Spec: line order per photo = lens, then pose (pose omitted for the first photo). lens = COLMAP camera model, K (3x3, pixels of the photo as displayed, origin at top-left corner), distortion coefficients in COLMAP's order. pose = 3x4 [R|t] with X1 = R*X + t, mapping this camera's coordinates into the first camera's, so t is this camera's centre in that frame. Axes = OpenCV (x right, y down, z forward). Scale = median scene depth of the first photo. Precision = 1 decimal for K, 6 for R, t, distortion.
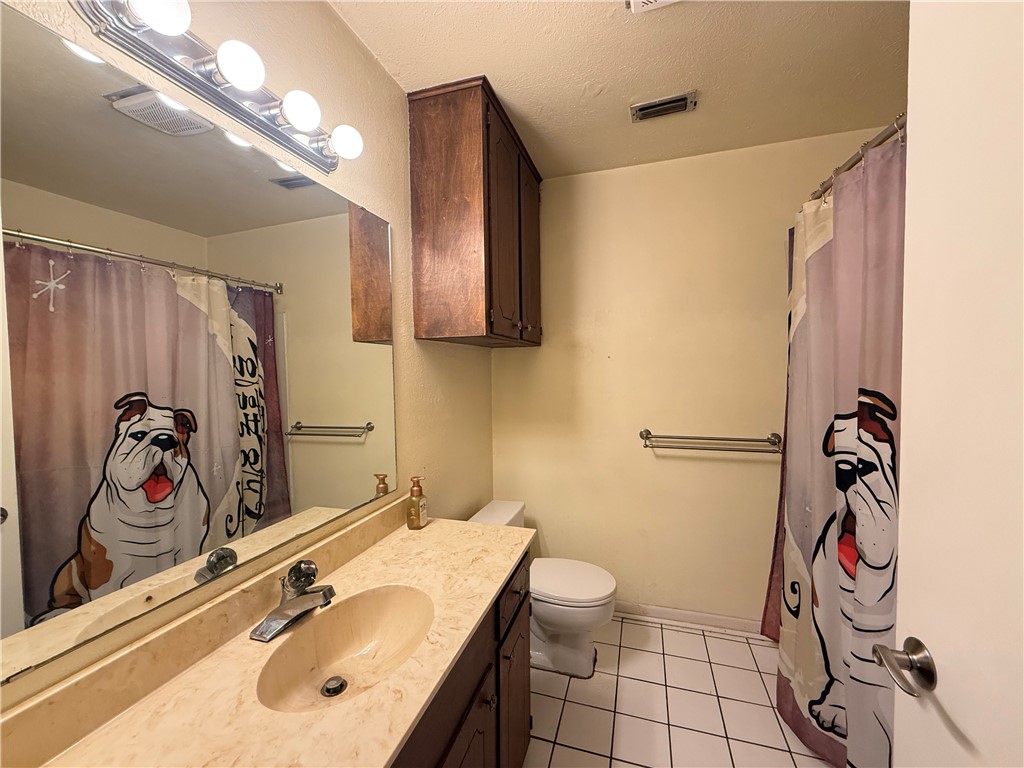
lens RADIAL K [[409.6, 0, 511.3], [0, 409.6, 385.2], [0, 0, 1]] dist [-0.001770, -0.000032]
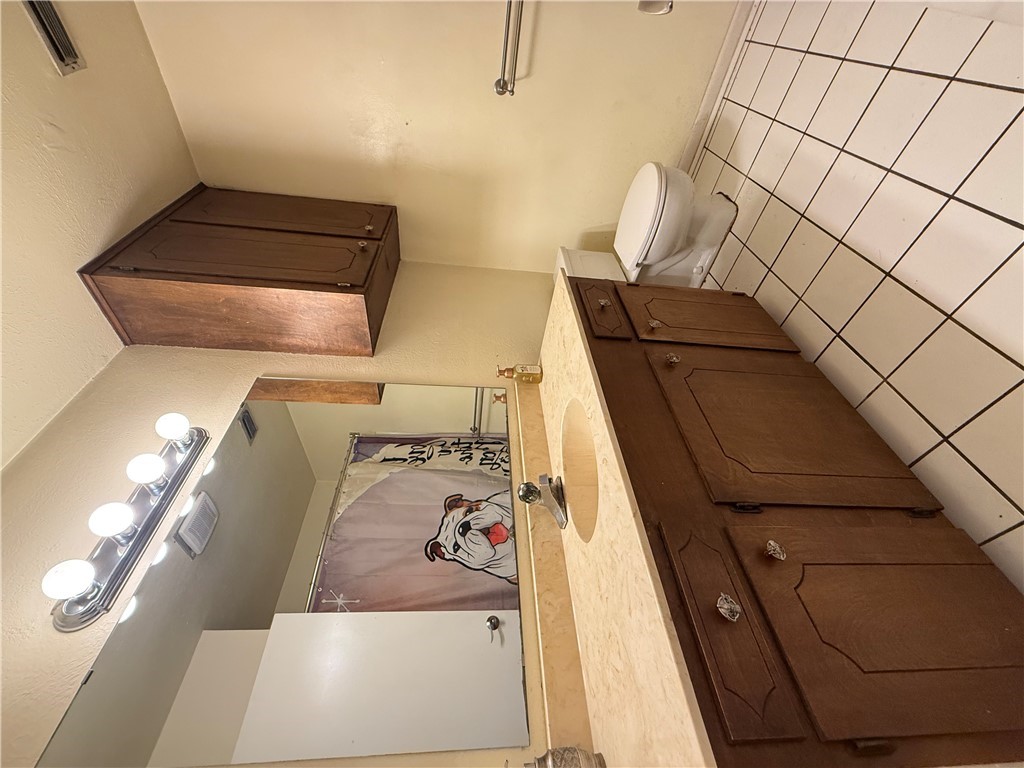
lens RADIAL K [[409.6, 0, 511.3], [0, 409.6, 385.2], [0, 0, 1]] dist [-0.001770, -0.000032]
pose [[0.112801, -0.895306, -0.430932, 0.201946], [0.992189, 0.078244, 0.097156, 0.148280], [-0.053267, -0.438525, 0.897139, -0.007687]]
